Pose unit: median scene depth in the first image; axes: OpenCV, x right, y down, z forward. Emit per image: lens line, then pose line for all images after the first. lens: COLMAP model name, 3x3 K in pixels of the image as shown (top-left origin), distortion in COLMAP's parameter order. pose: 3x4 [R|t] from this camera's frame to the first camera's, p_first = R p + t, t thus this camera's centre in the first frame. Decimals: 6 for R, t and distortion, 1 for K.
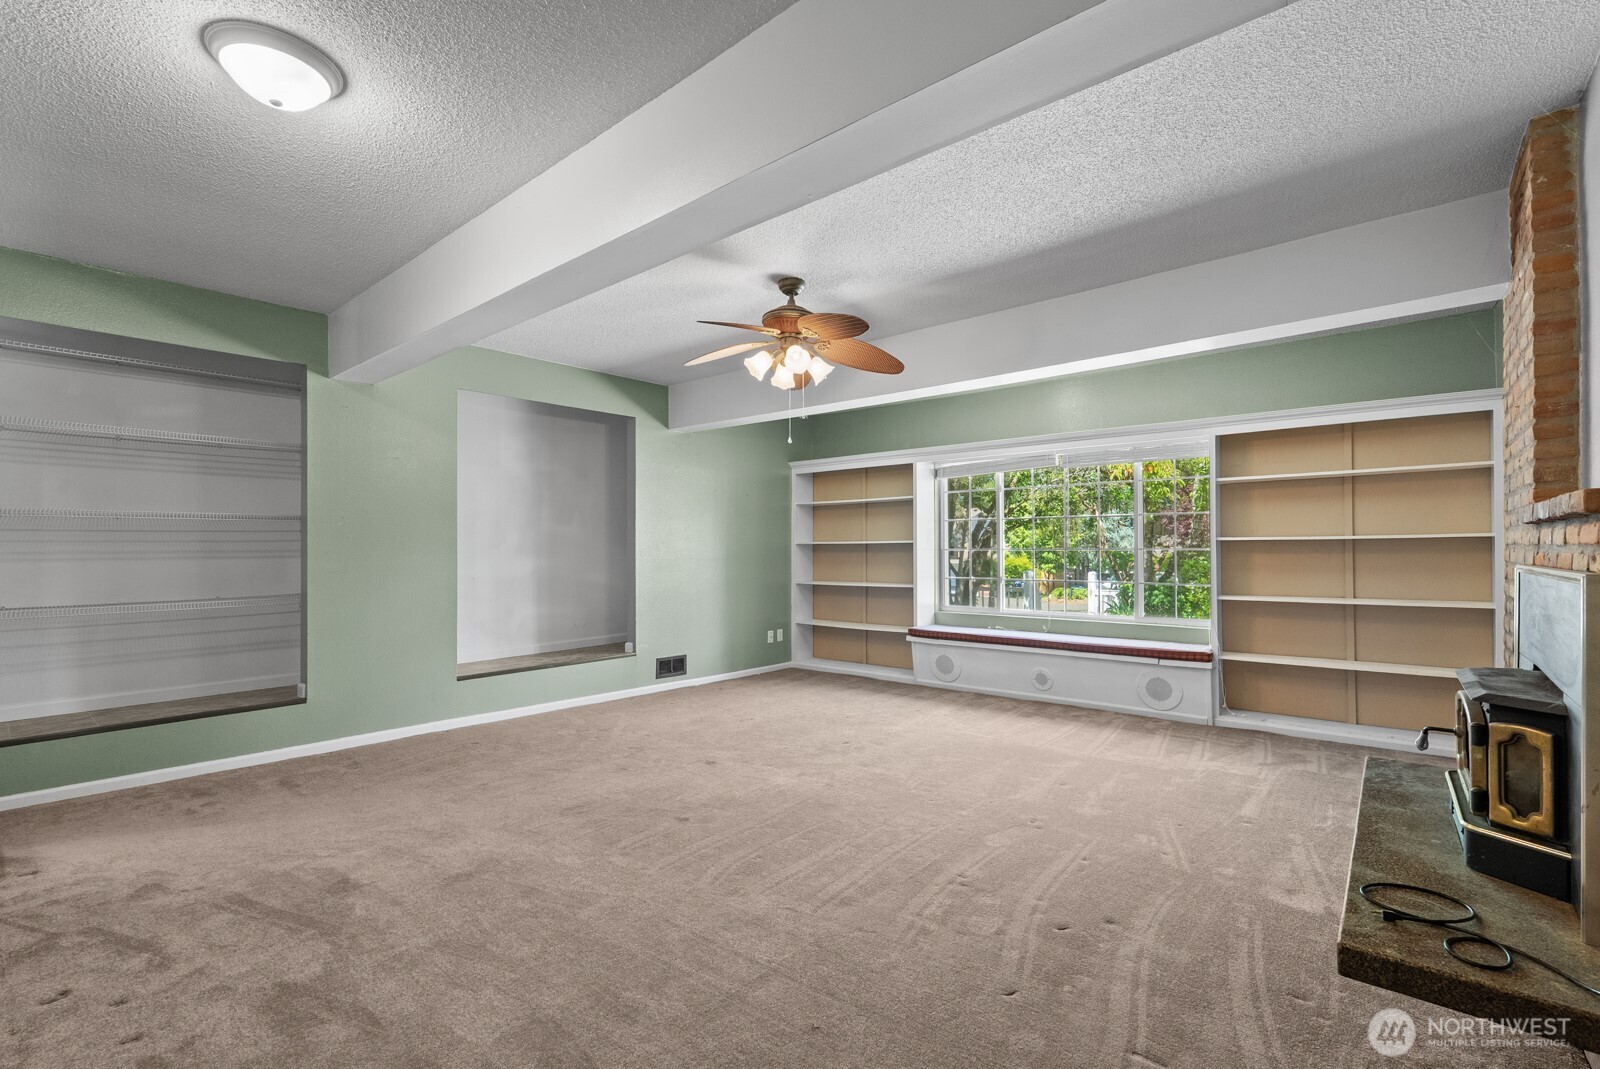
lens RADIAL K [[704.4, 0, 805.3], [0, 704.4, 535.7], [0, 0, 1]] dist [-0.002052, -0.000102]
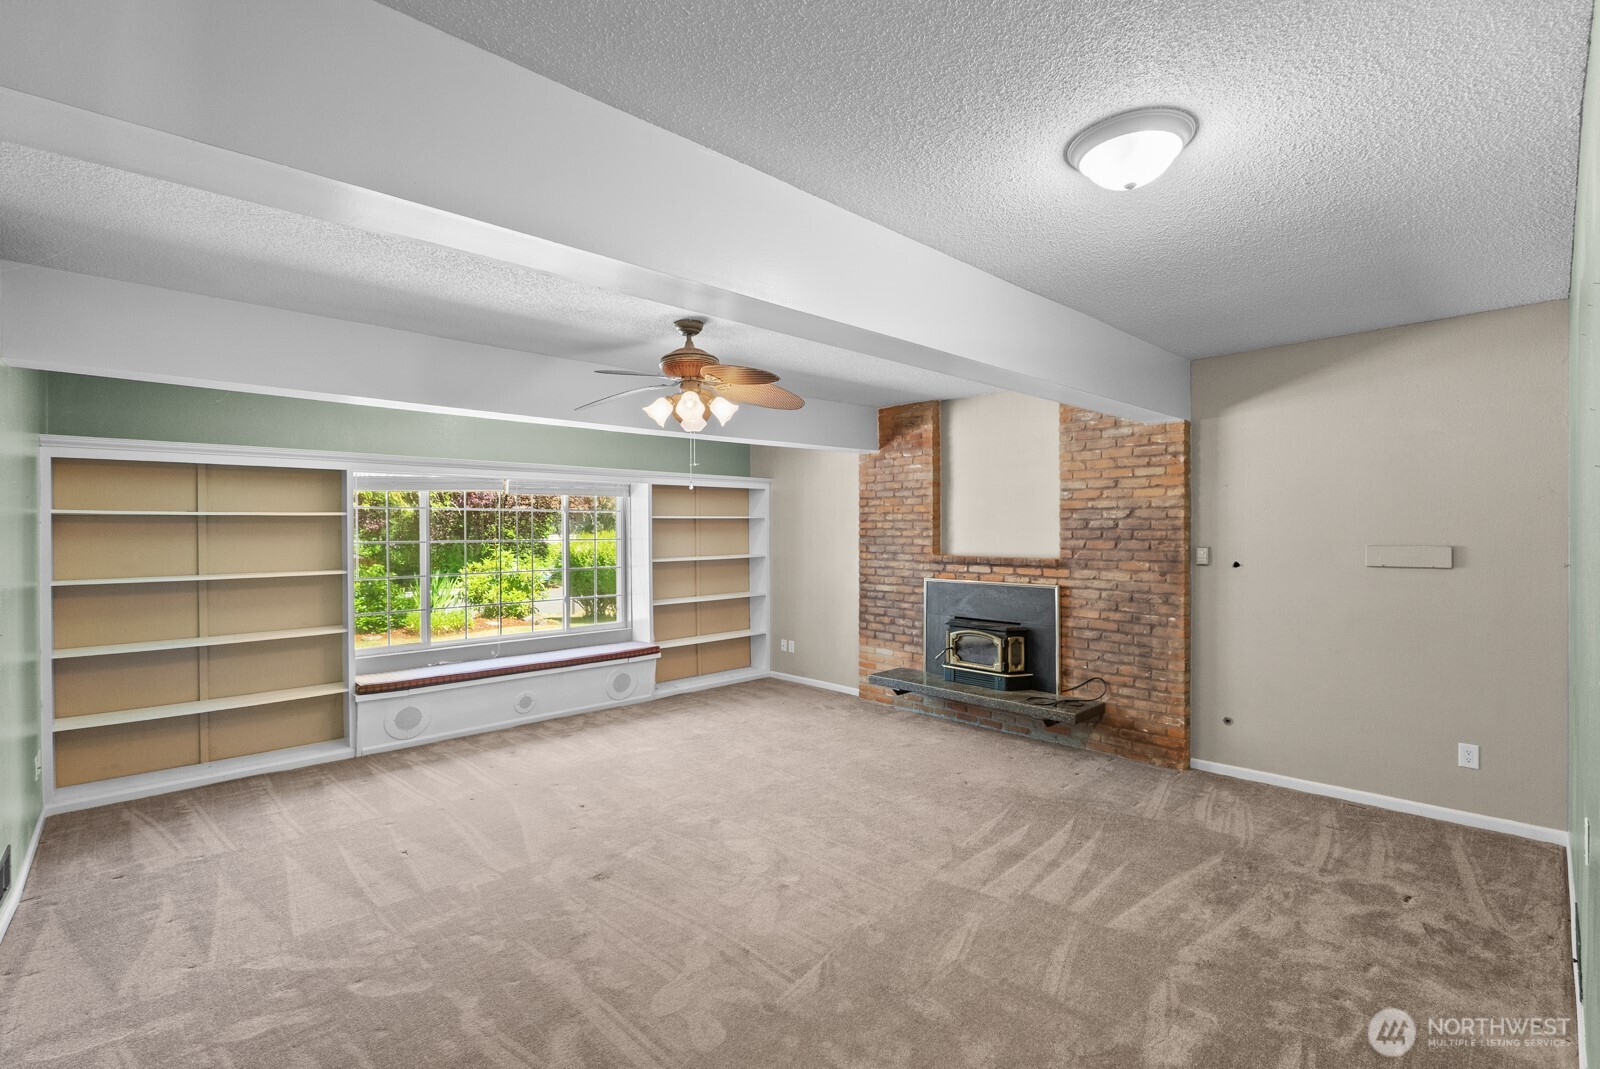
lens RADIAL K [[704.4, 0, 805.3], [0, 704.4, 535.7], [0, 0, 1]] dist [-0.002052, -0.000102]
pose [[0.139033, -0.009342, 0.990244, -0.862040], [-0.009203, 0.999900, 0.010725, -0.074643], [-0.990245, -0.010605, 0.138933, 0.631212]]
